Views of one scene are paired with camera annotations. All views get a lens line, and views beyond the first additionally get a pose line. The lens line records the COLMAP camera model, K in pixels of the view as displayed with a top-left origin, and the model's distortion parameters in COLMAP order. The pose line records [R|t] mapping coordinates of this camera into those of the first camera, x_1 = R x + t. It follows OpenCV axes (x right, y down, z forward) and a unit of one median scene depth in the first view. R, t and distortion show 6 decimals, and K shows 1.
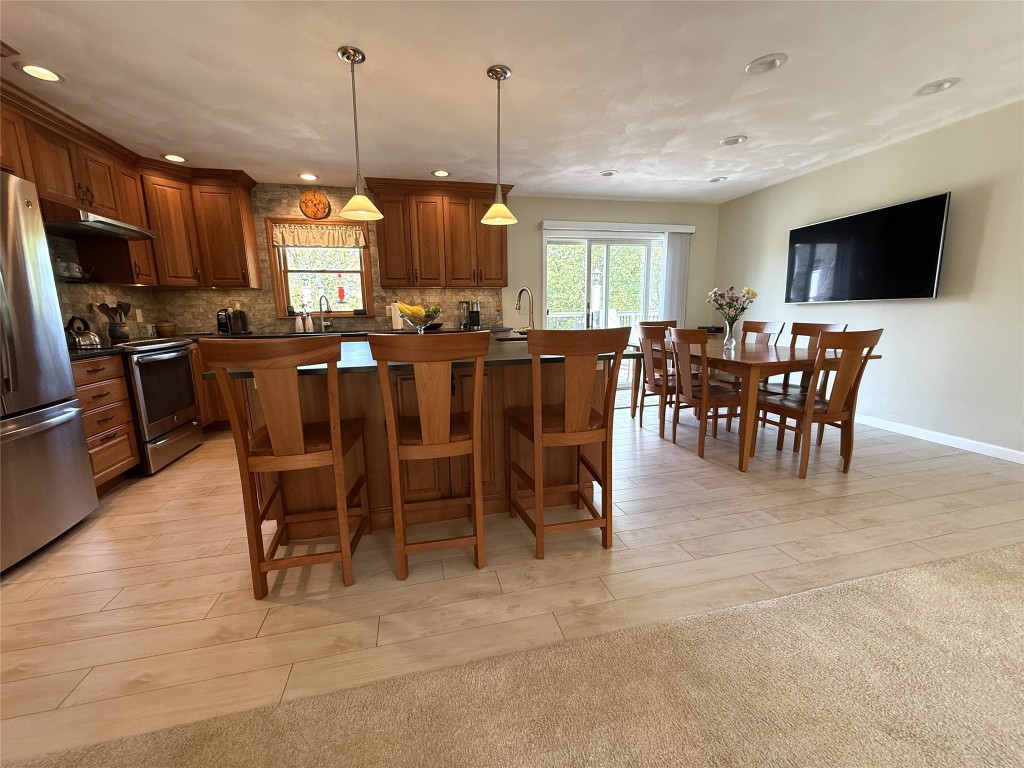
lens RADIAL K [[408.9, 0, 509.9], [0, 408.9, 384.6], [0, 0, 1]] dist [0.001136, 0.000044]
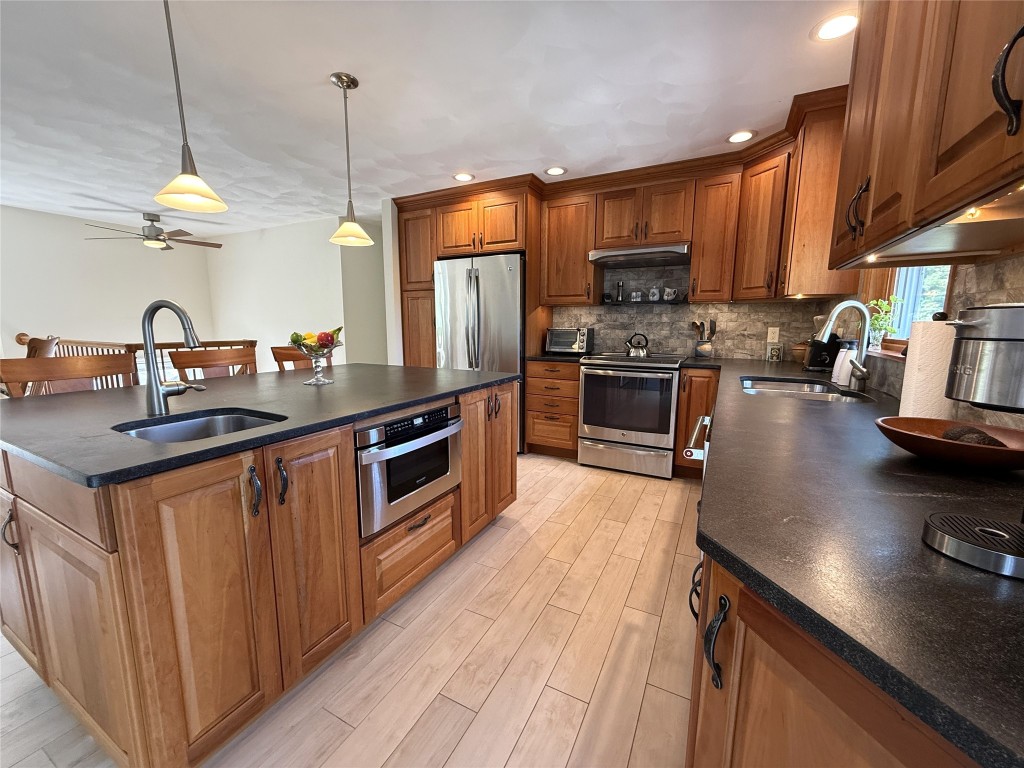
lens RADIAL K [[408.9, 0, 509.9], [0, 408.9, 384.6], [0, 0, 1]] dist [0.001136, 0.000044]
pose [[-0.657469, 0.122852, -0.743398, 0.089147], [-0.130692, 0.953070, 0.273087, -0.208467], [0.742060, 0.276702, -0.610559, 1.032990]]
